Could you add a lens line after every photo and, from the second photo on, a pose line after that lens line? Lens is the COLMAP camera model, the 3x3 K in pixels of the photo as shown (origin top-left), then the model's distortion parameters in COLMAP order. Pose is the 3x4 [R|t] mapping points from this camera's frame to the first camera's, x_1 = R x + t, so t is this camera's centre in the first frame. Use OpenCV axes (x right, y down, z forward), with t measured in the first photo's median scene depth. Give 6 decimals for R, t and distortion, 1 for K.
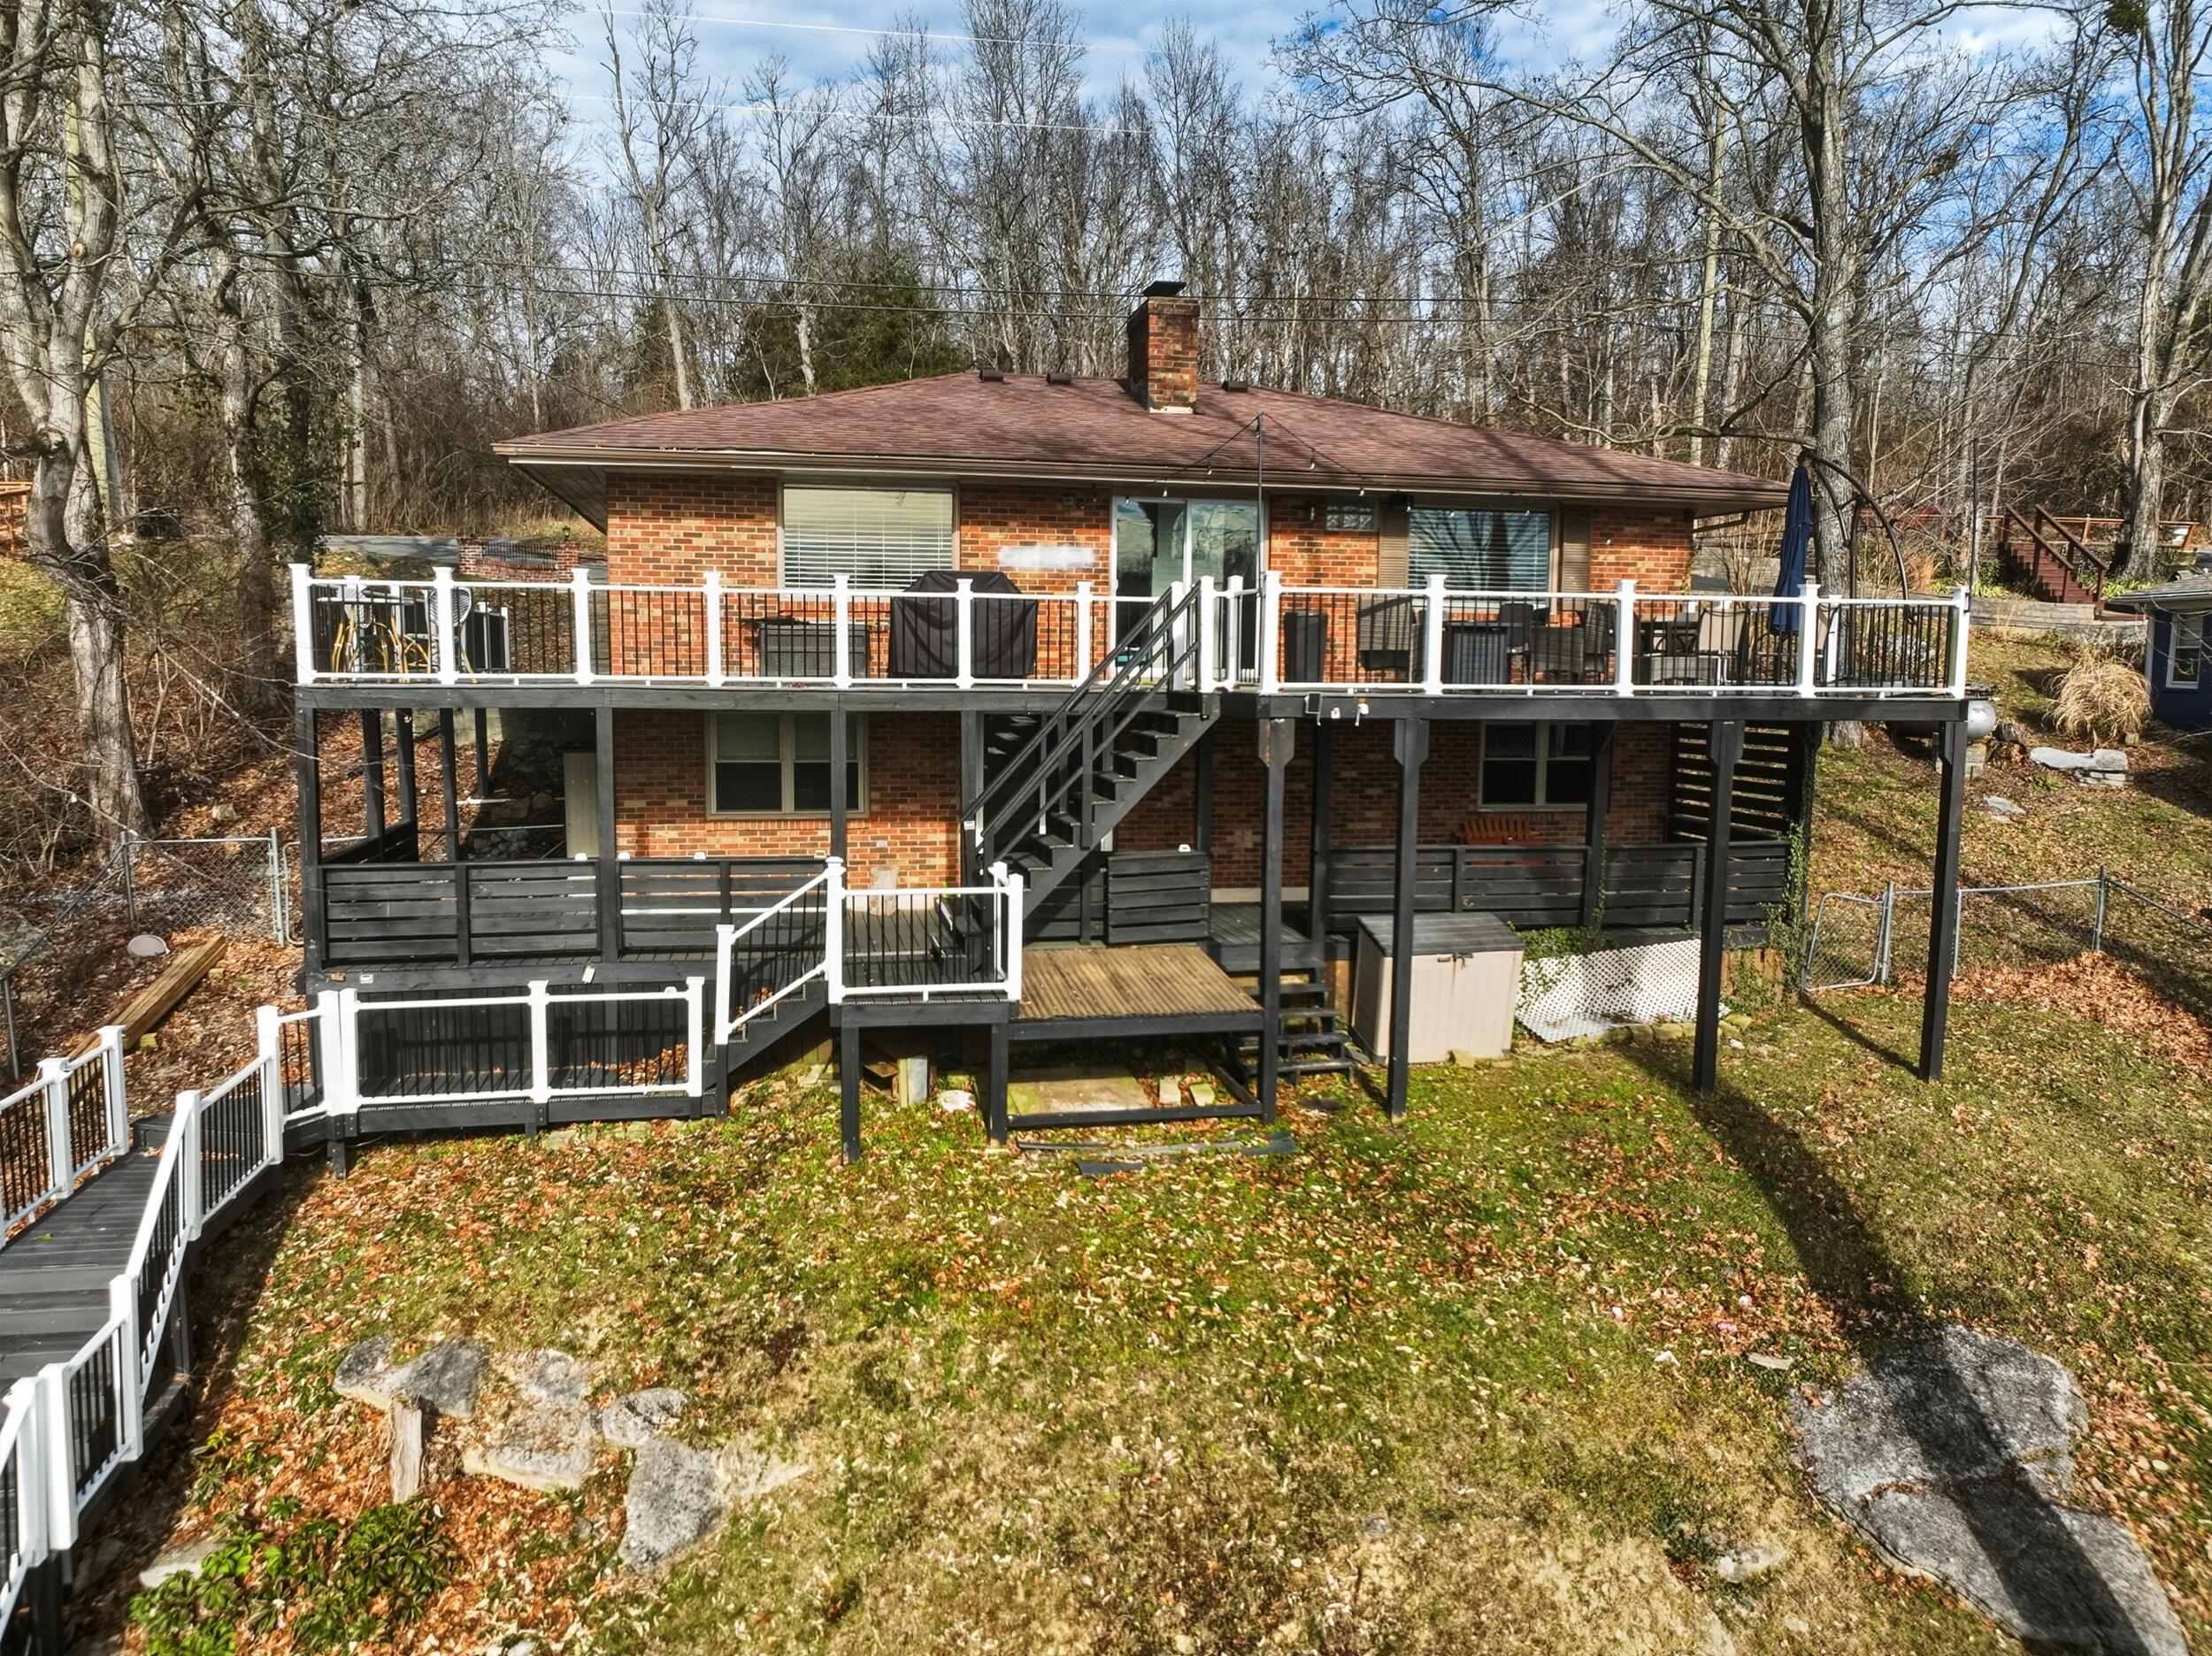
lens RADIAL K [[1552.3, 0, 1106.0], [0, 1552.3, 828.0], [0, 0, 1]] dist [0.005624, 0.004684]
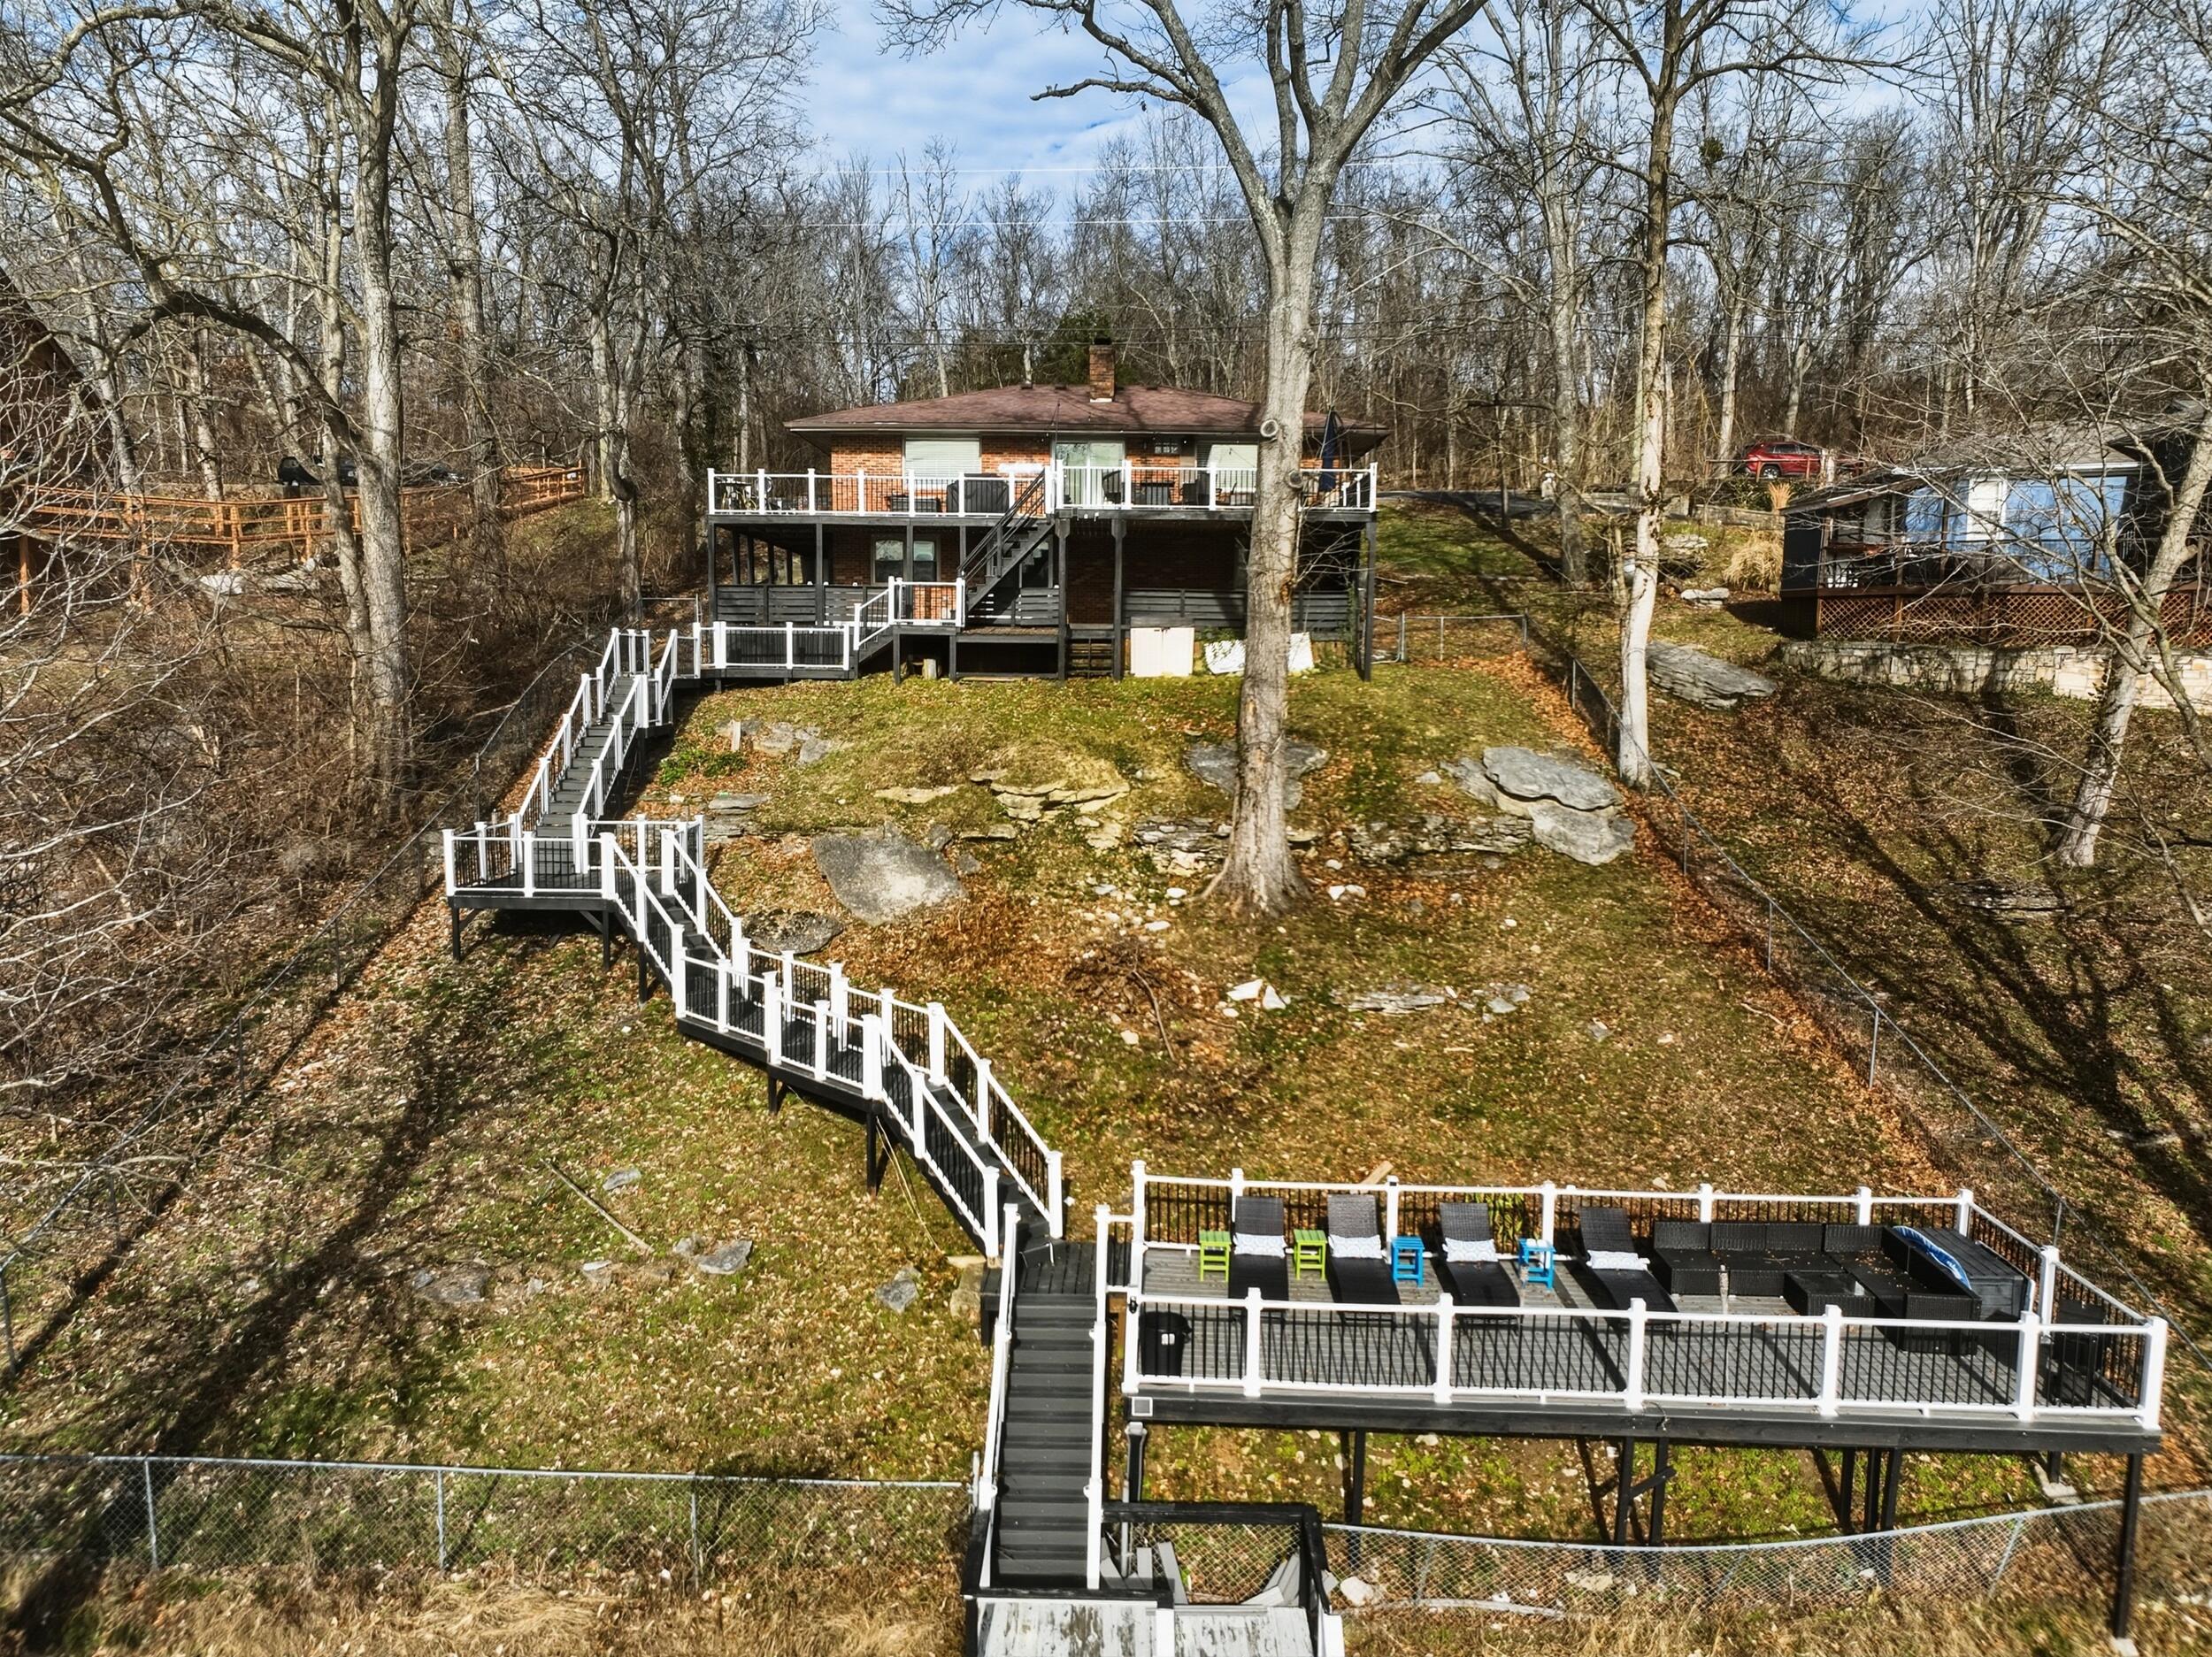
lens RADIAL K [[1552.4, 0, 1106.0], [0, 1552.4, 828.5], [0, 0, 1]] dist [0.005624, 0.004684]
pose [[0.975587, 0.024168, -0.218280, 0.722672], [-0.024945, 0.999688, -0.000808, 0.423395], [0.218193, 0.006233, 0.975886, -1.415831]]
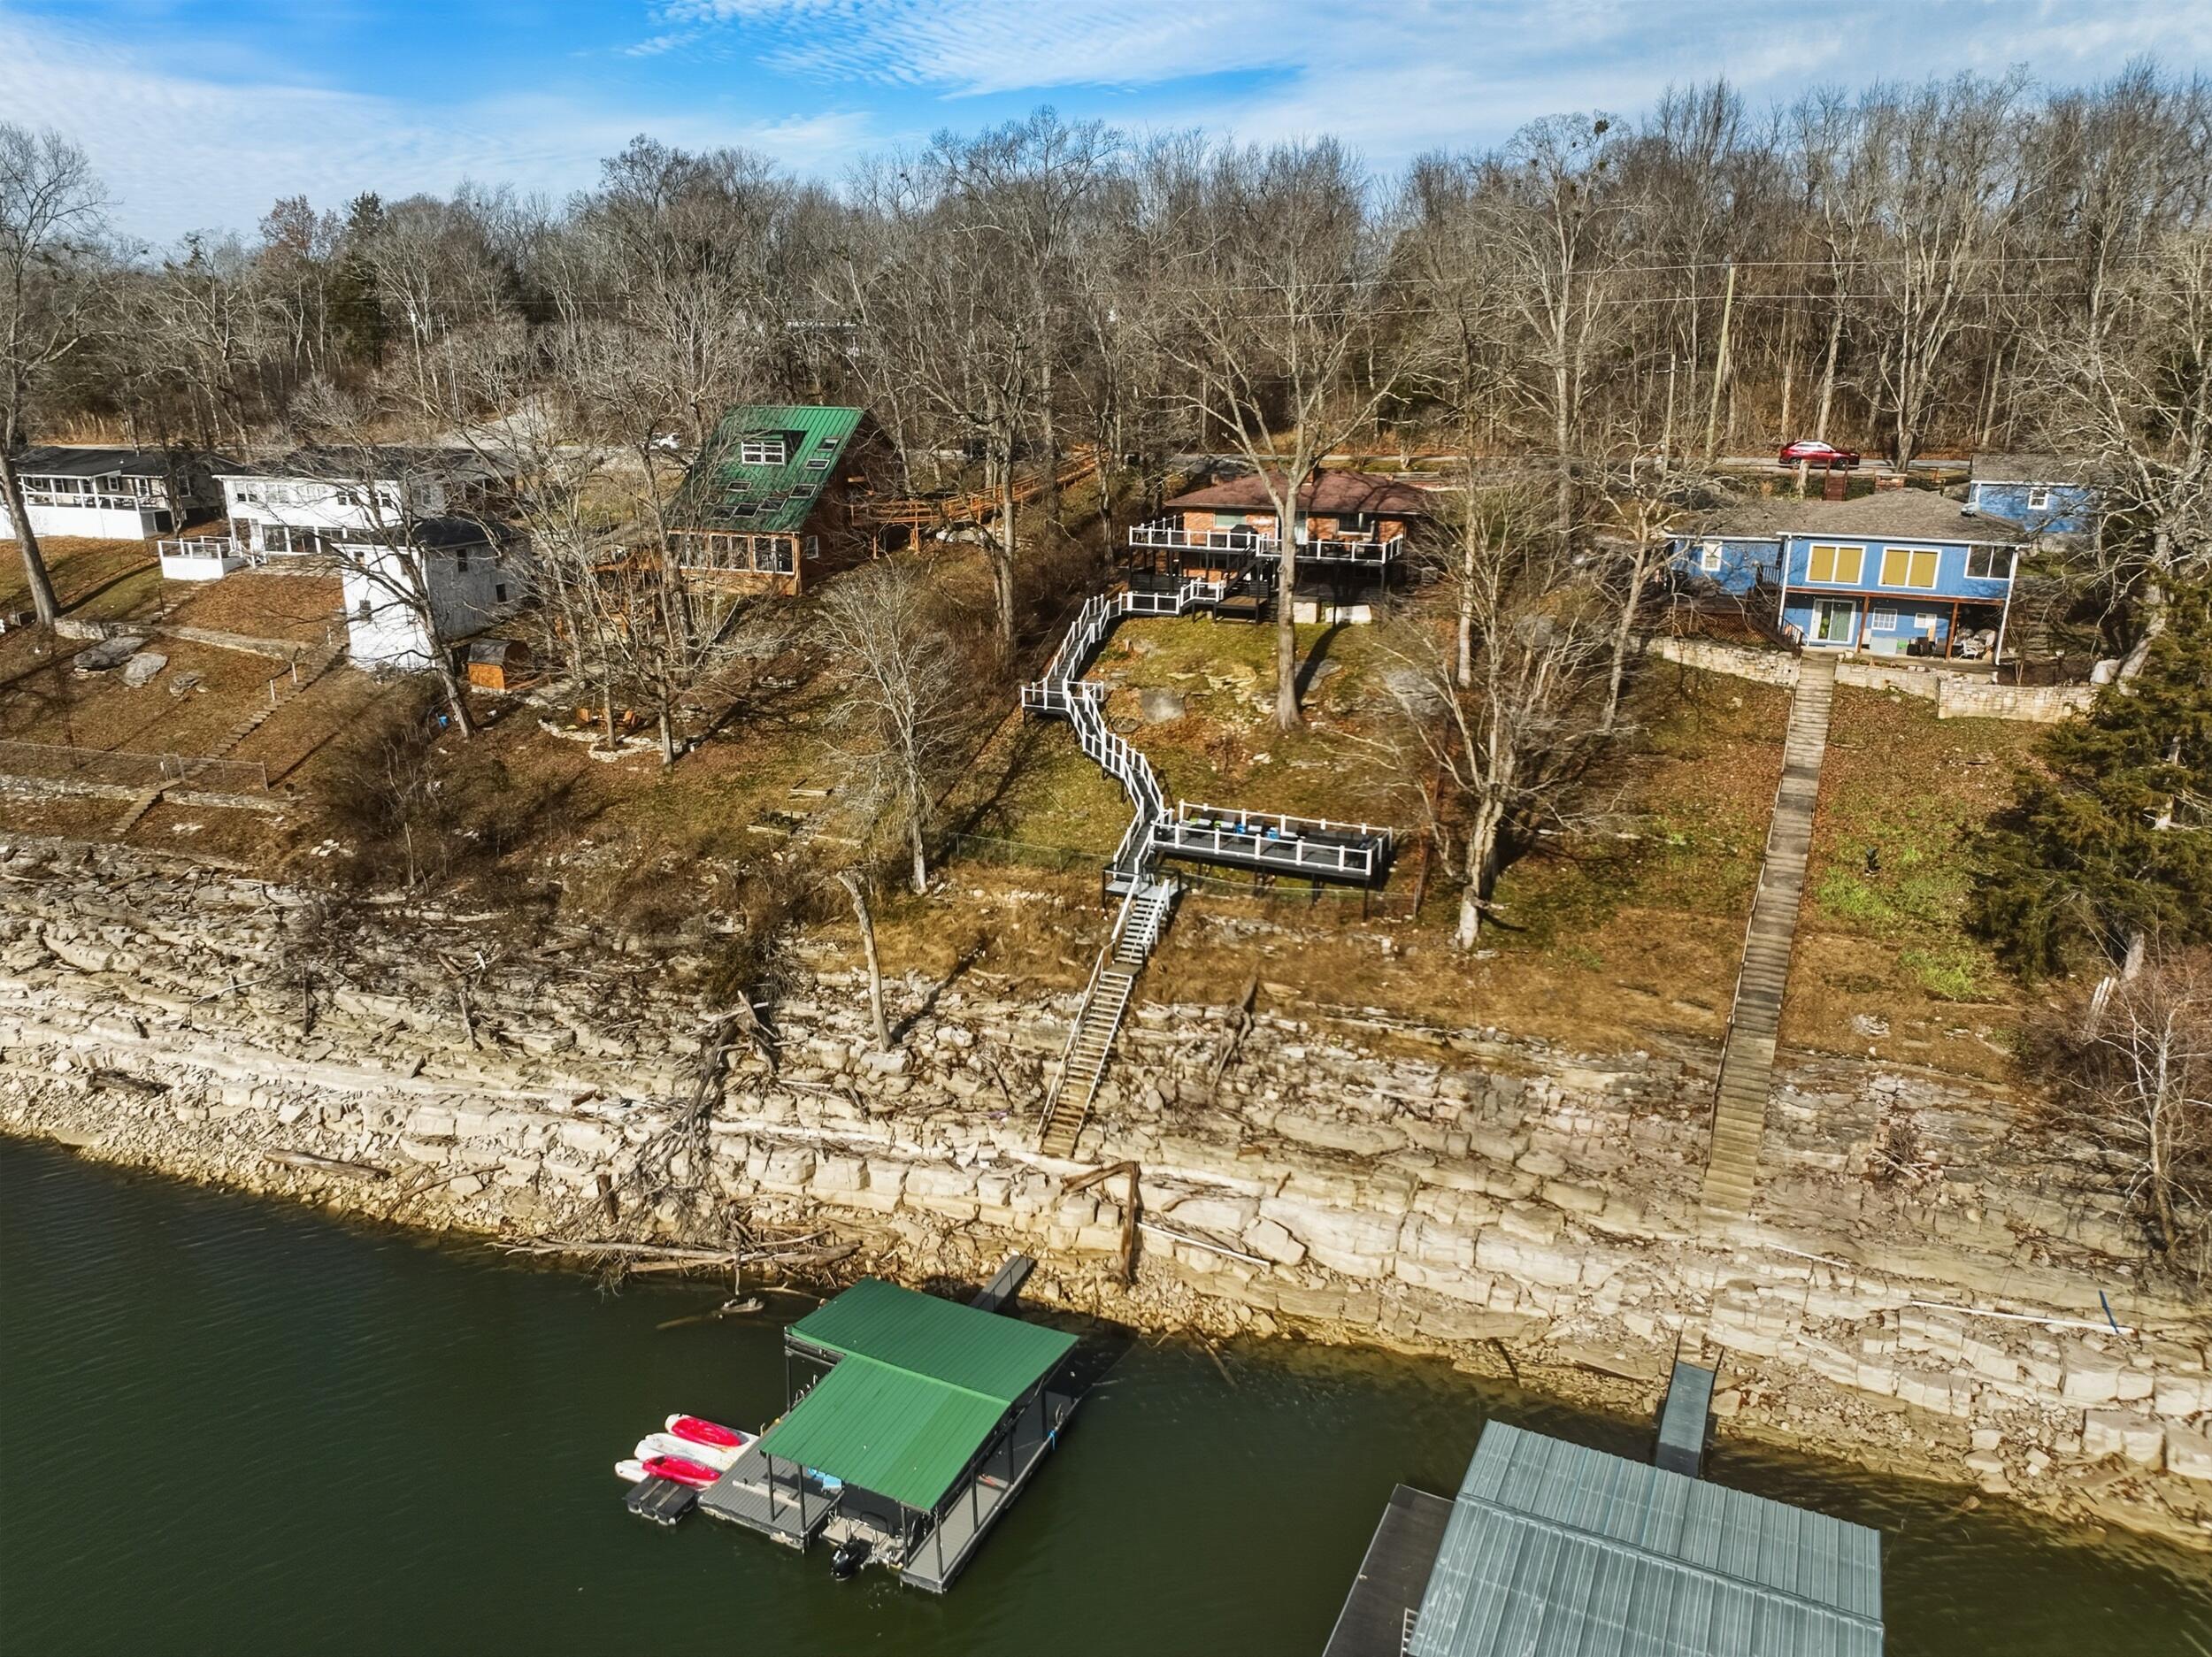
lens RADIAL K [[1552.4, 0, 1106.0], [0, 1552.4, 828.5], [0, 0, 1]] dist [0.005624, 0.004684]
pose [[0.824772, 0.156432, -0.543397, 3.071339], [-0.059472, 0.979640, 0.191750, -0.167041], [0.562330, -0.125833, 0.817283, -4.452578]]
